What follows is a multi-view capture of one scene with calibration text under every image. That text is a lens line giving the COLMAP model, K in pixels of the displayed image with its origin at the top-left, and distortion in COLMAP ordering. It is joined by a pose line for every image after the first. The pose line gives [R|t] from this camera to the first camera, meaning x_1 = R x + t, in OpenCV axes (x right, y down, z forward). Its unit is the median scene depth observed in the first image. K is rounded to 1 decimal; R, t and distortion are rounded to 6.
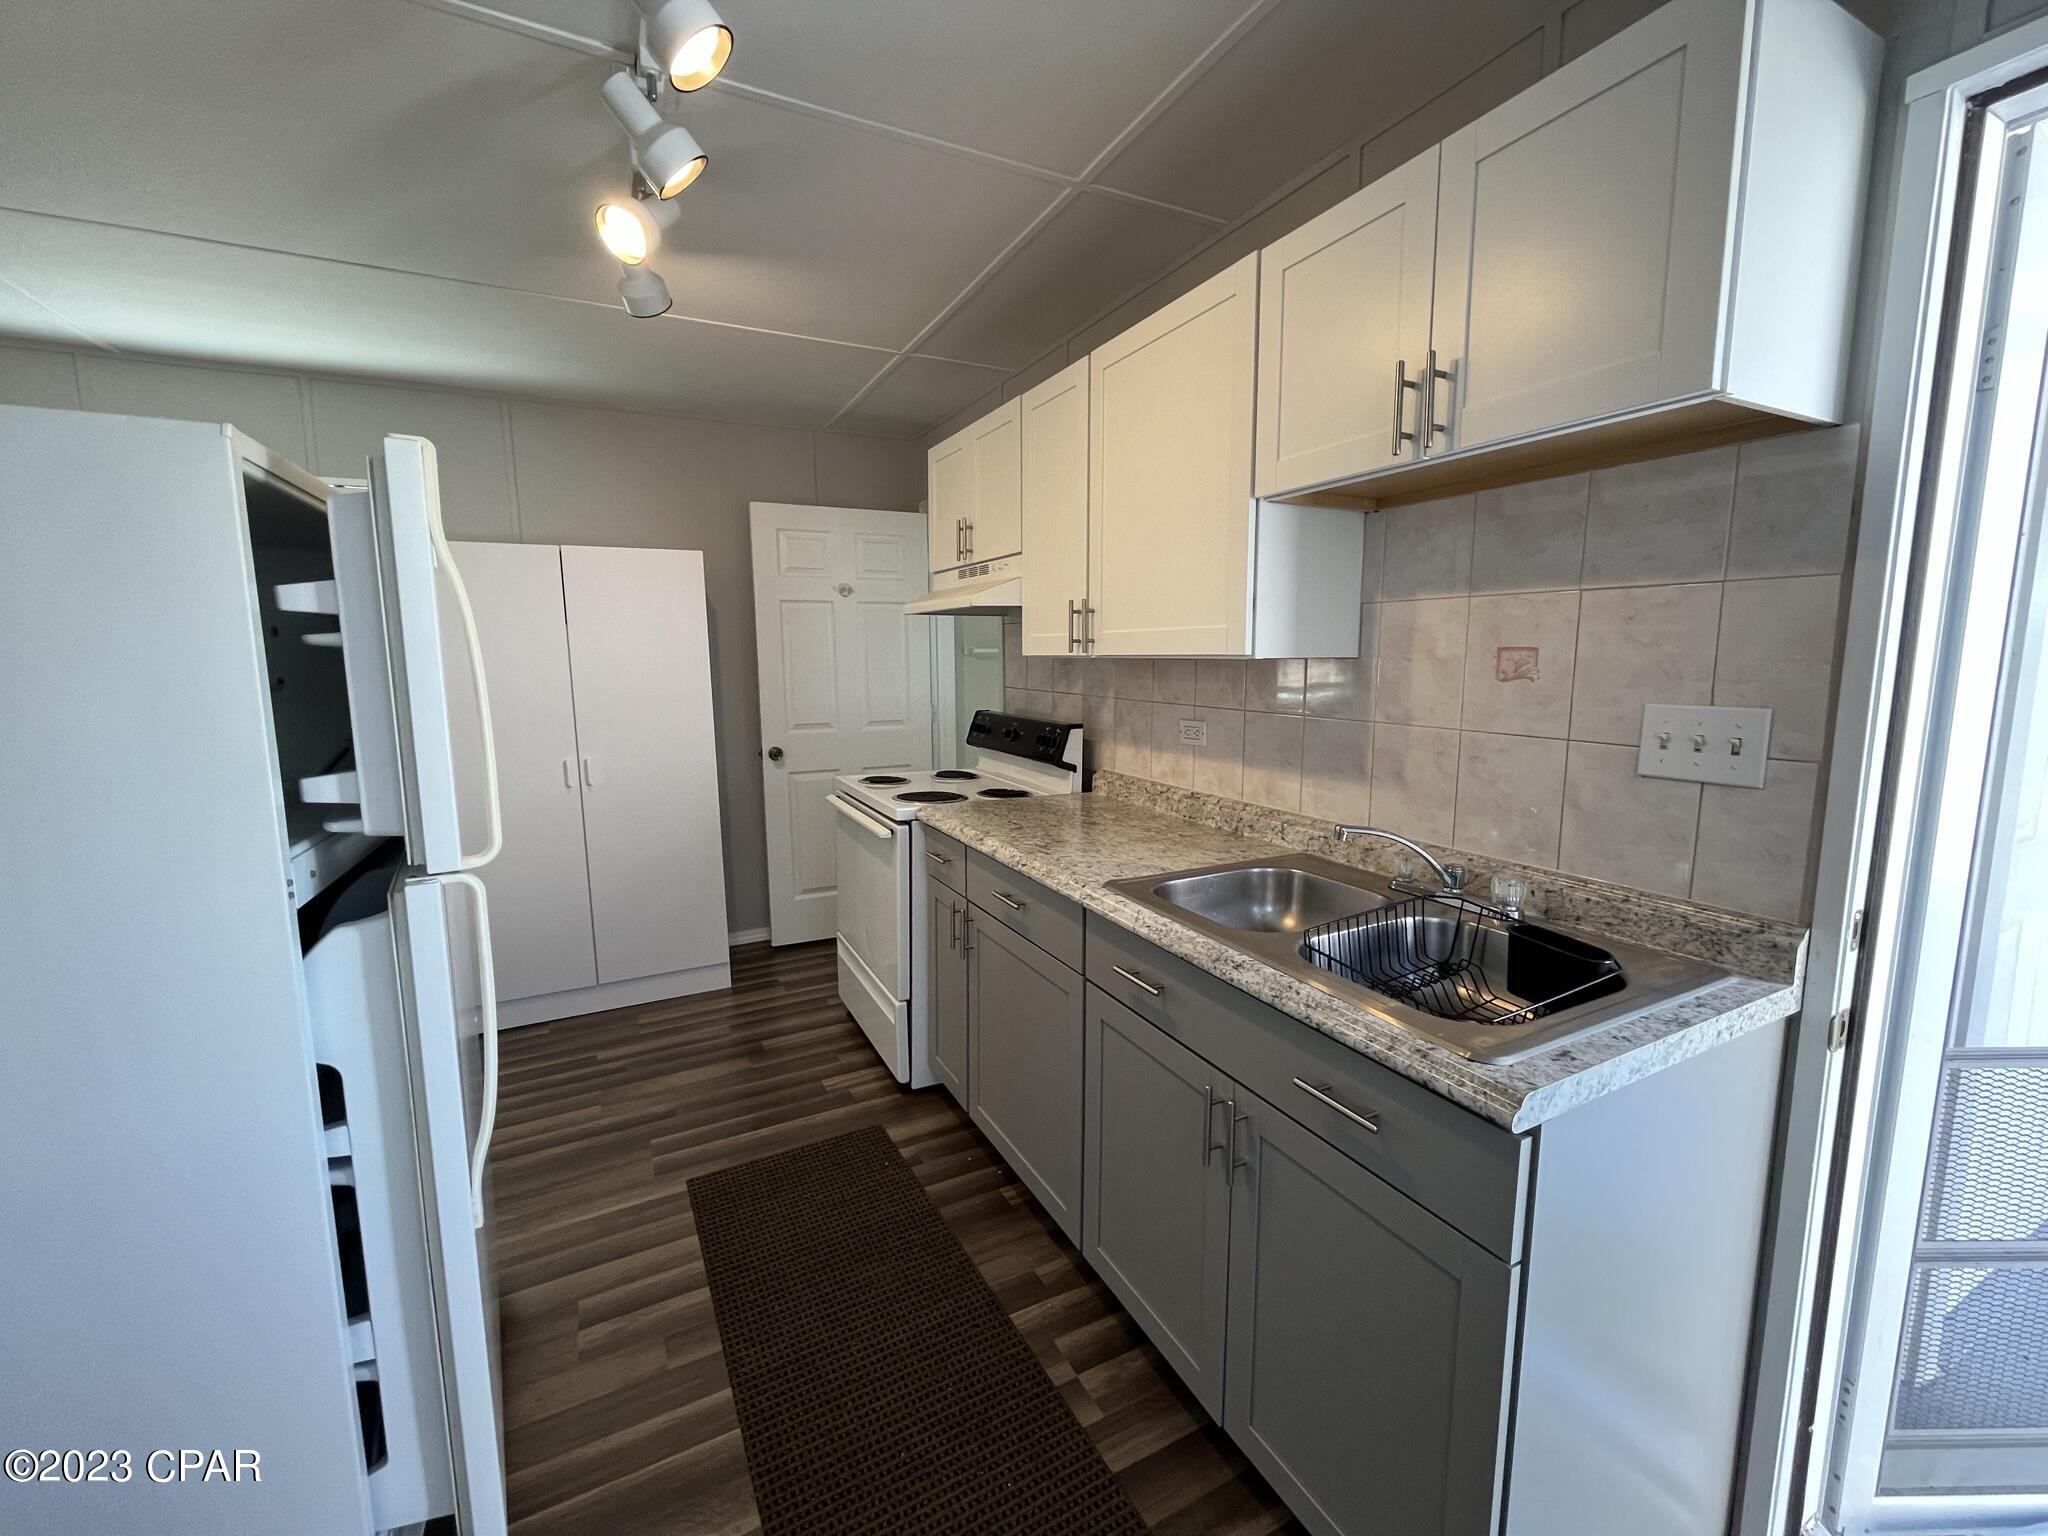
lens RADIAL K [[834.6, 0, 1027.4], [0, 834.6, 763.0], [0, 0, 1]] dist [-0.003500, 0.000351]
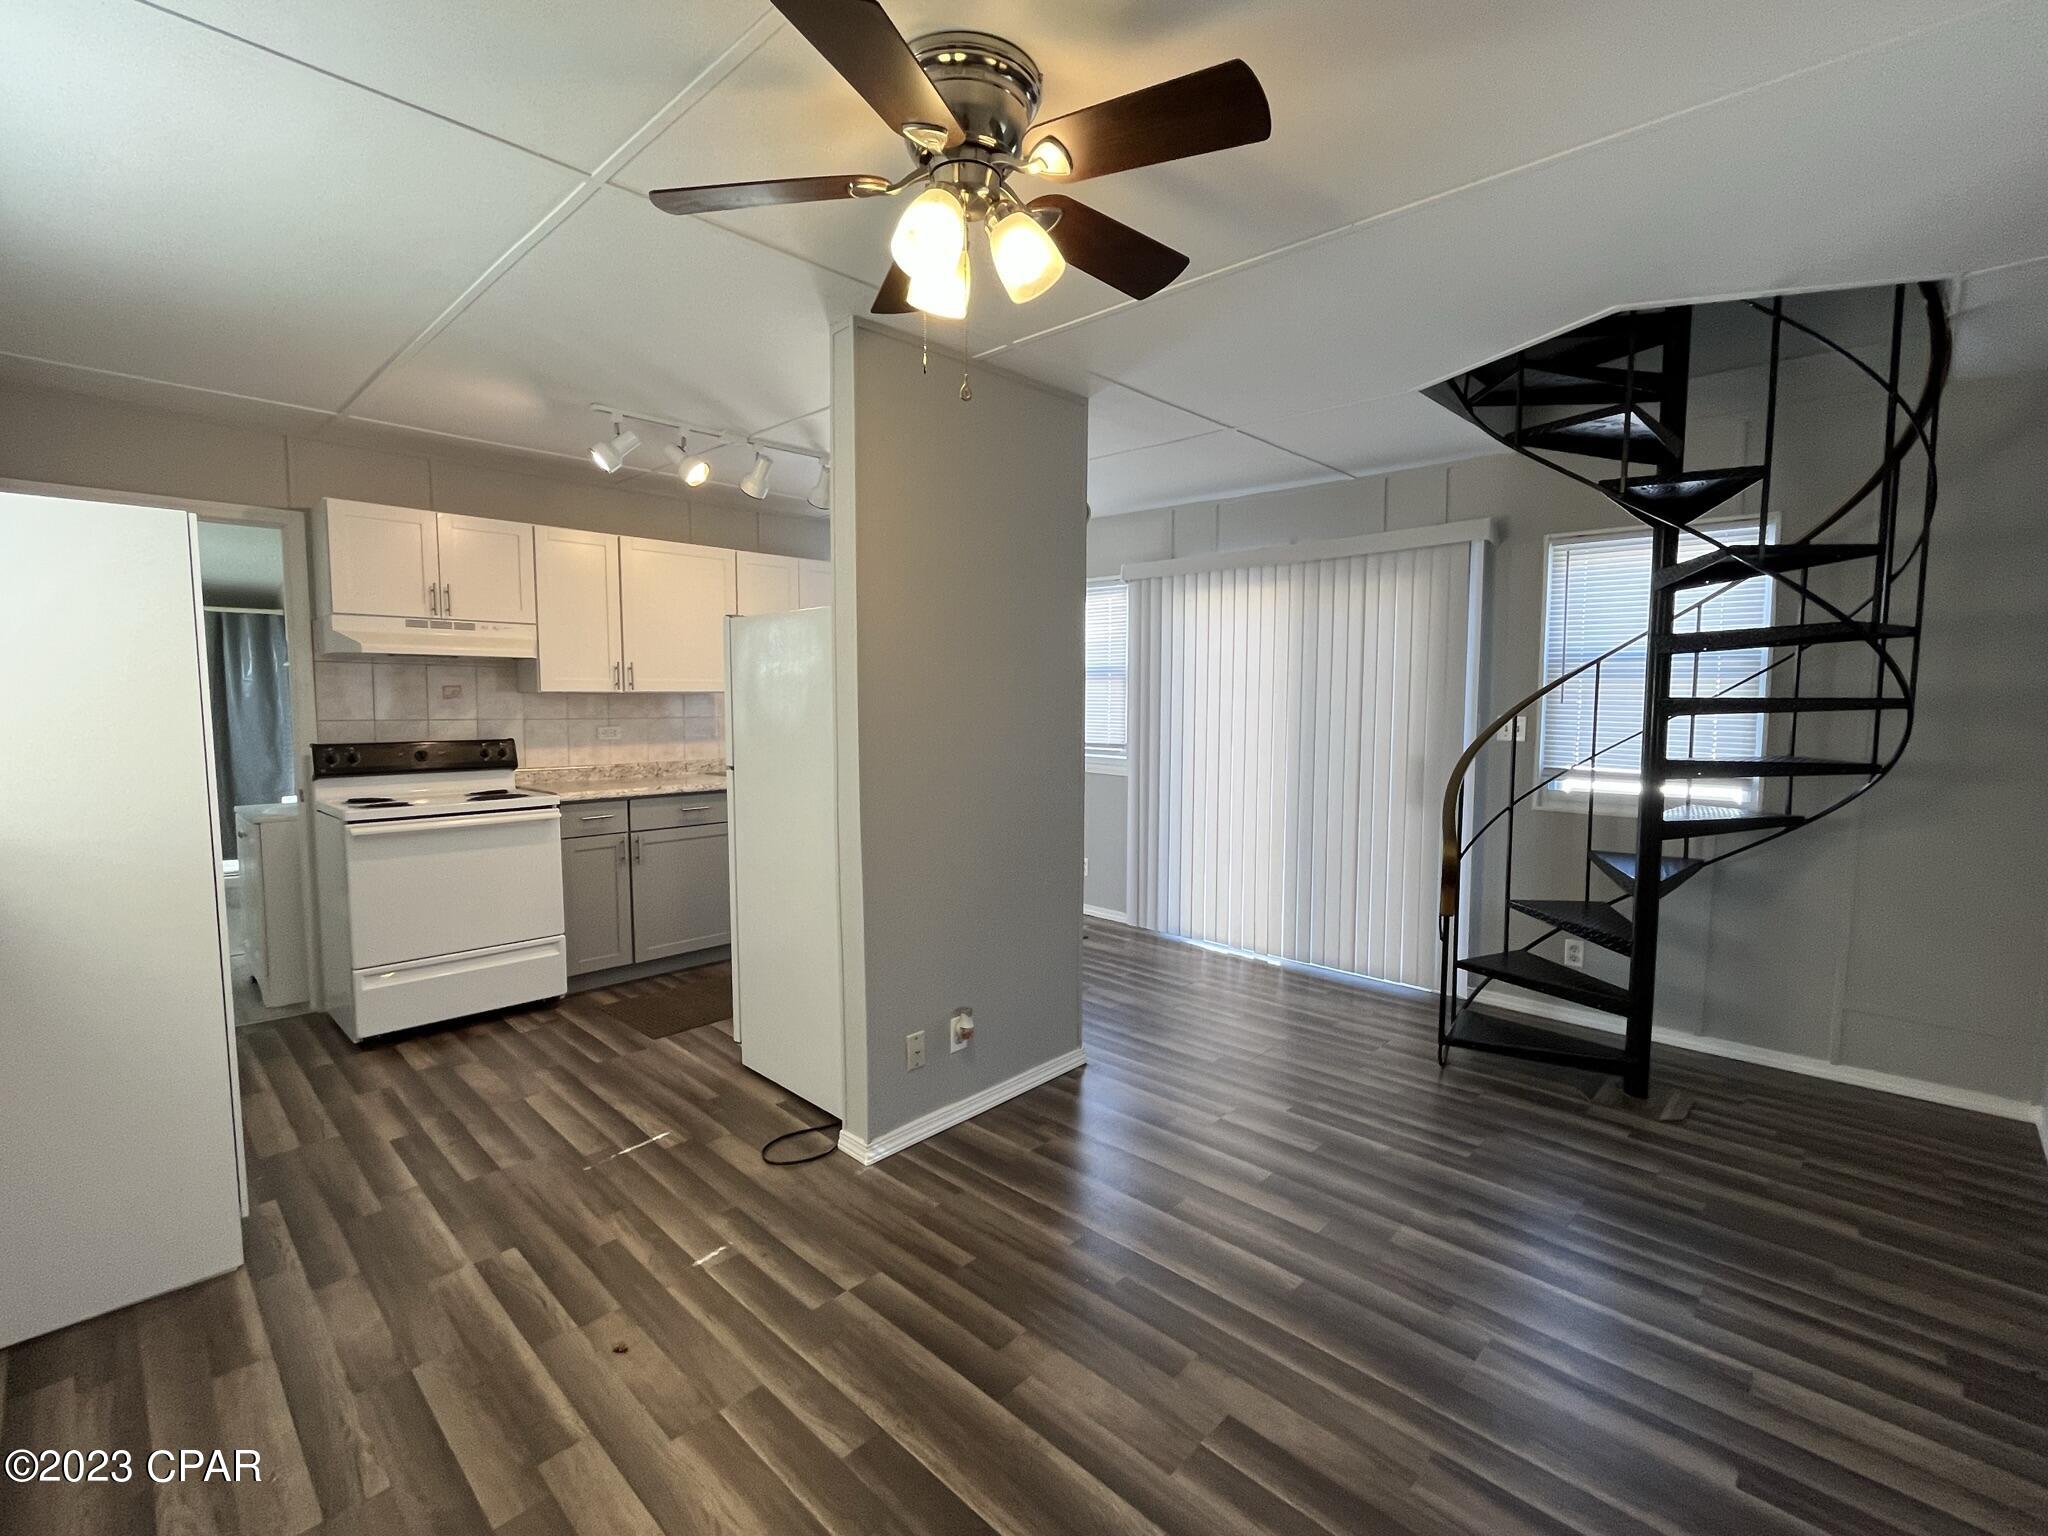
lens RADIAL K [[930.3, 0, 1038.5], [0, 930.3, 770.4], [0, 0, 1]] dist [-0.002844, -0.000667]
pose [[-0.330222, -0.075126, 0.940909, -2.084273], [0.122025, 0.985065, 0.121477, -0.089792], [-0.935982, 0.154929, -0.316123, 0.776573]]
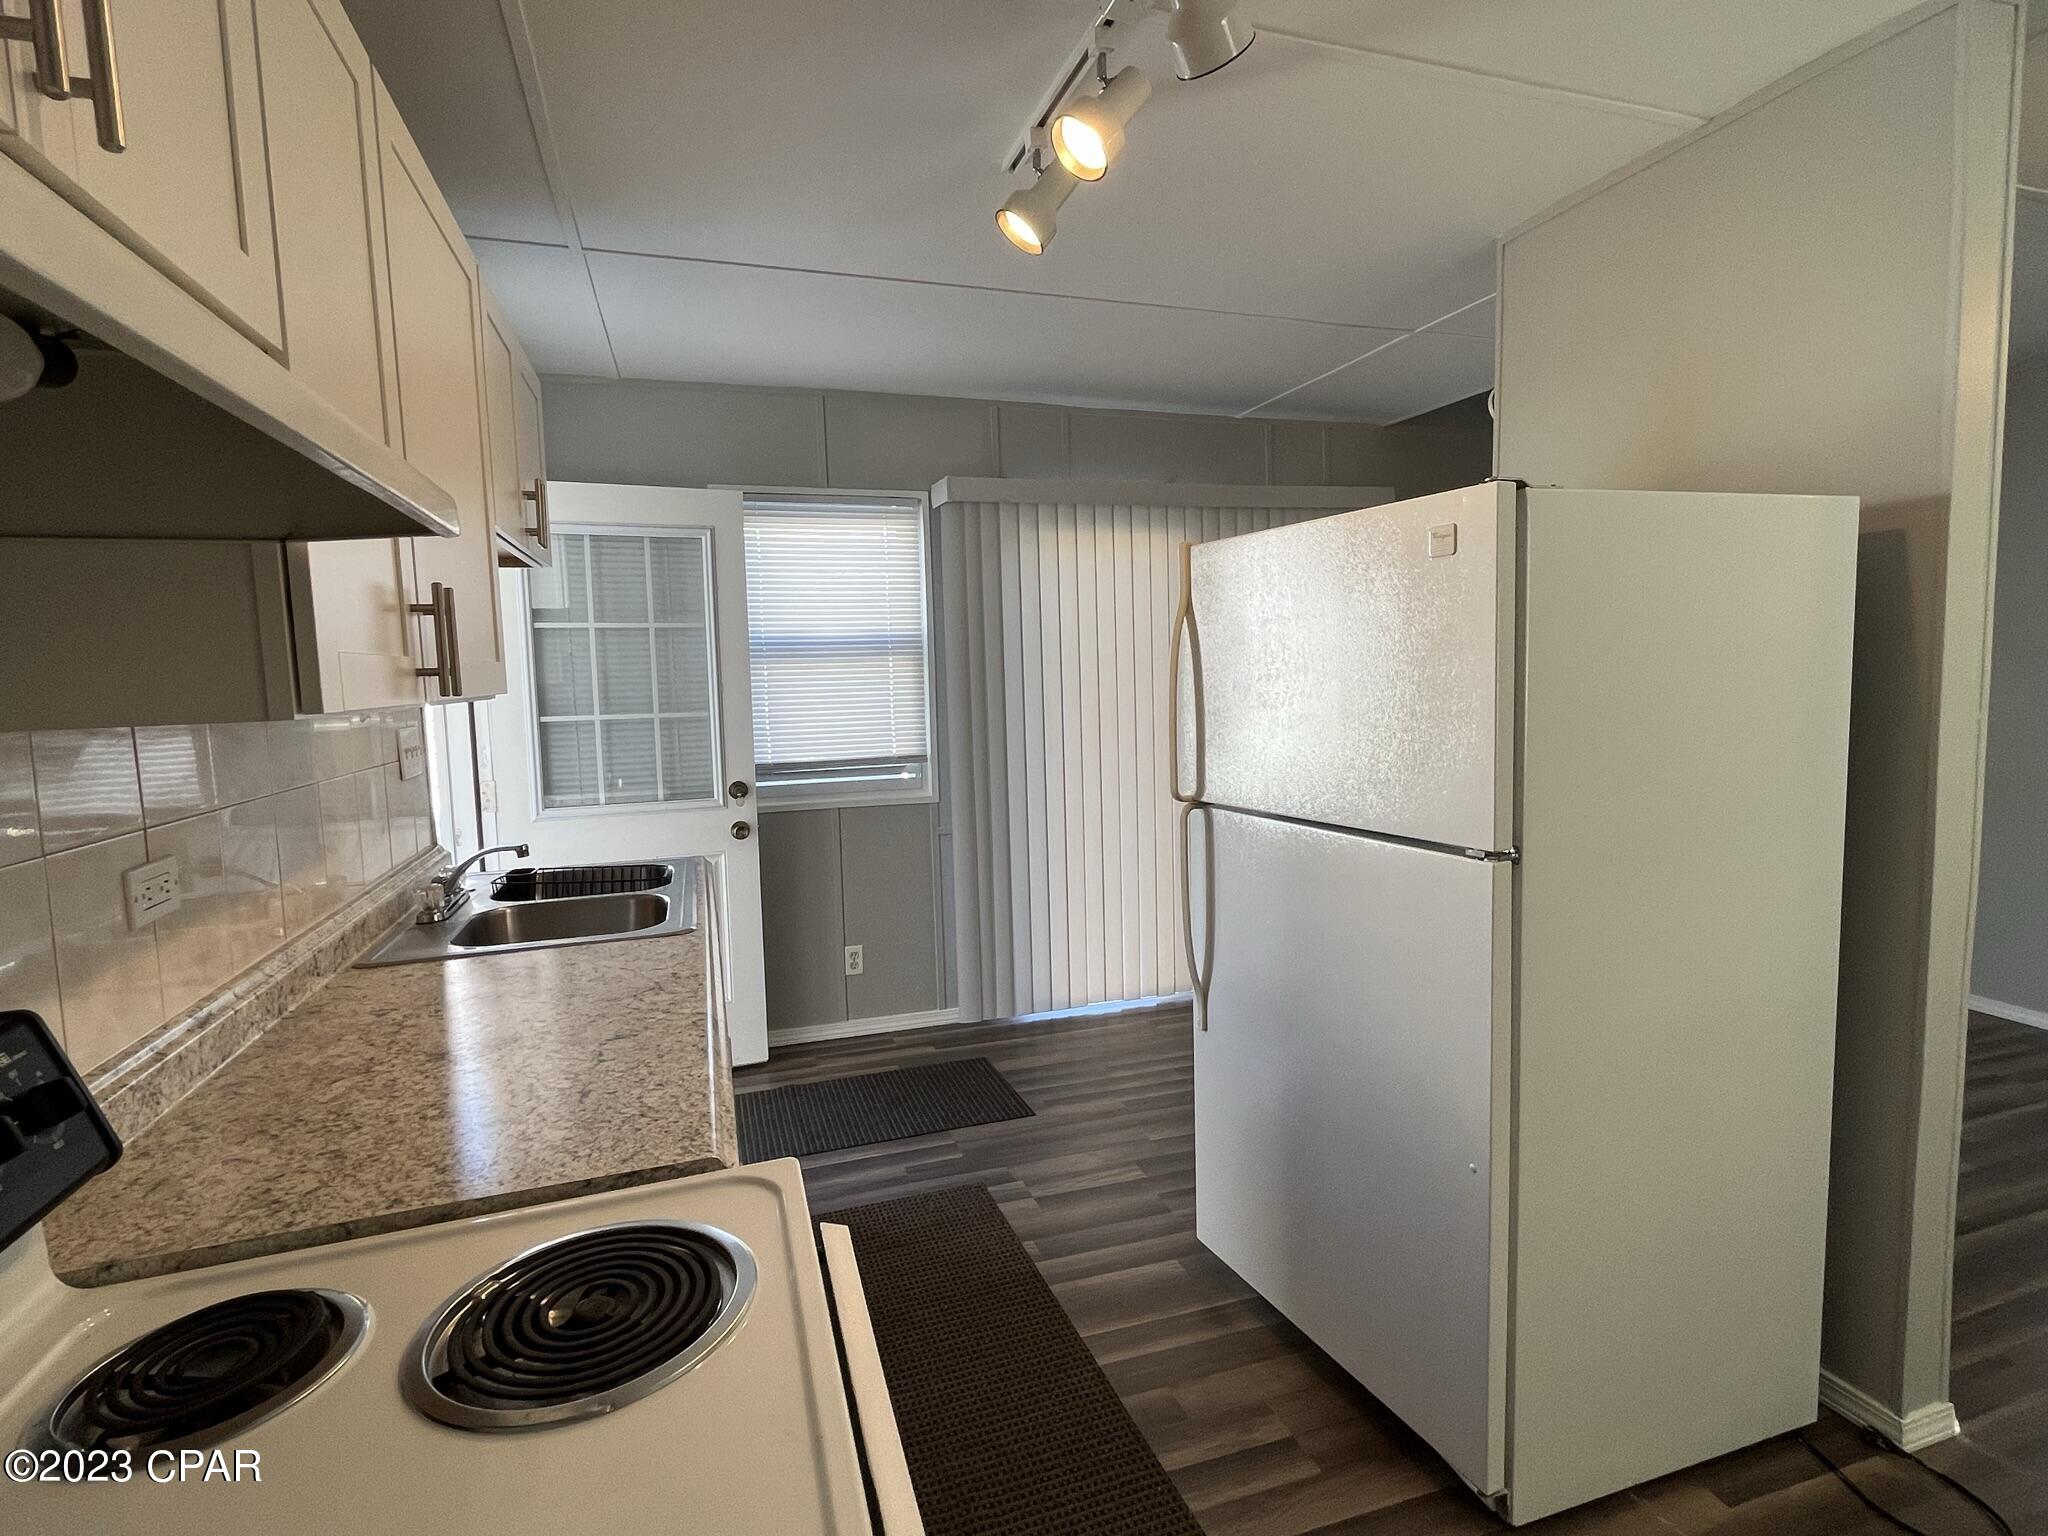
lens RADIAL K [[1030.8, 0, 1034.9], [0, 1030.8, 769.6], [0, 0, 1]] dist [-0.000976, 0.000153]
pose [[-0.987437, 0.019191, 0.156842, -0.328382], [0.054845, 0.972513, 0.226296, -0.195686], [-0.148188, 0.232055, -0.961348, 1.447099]]
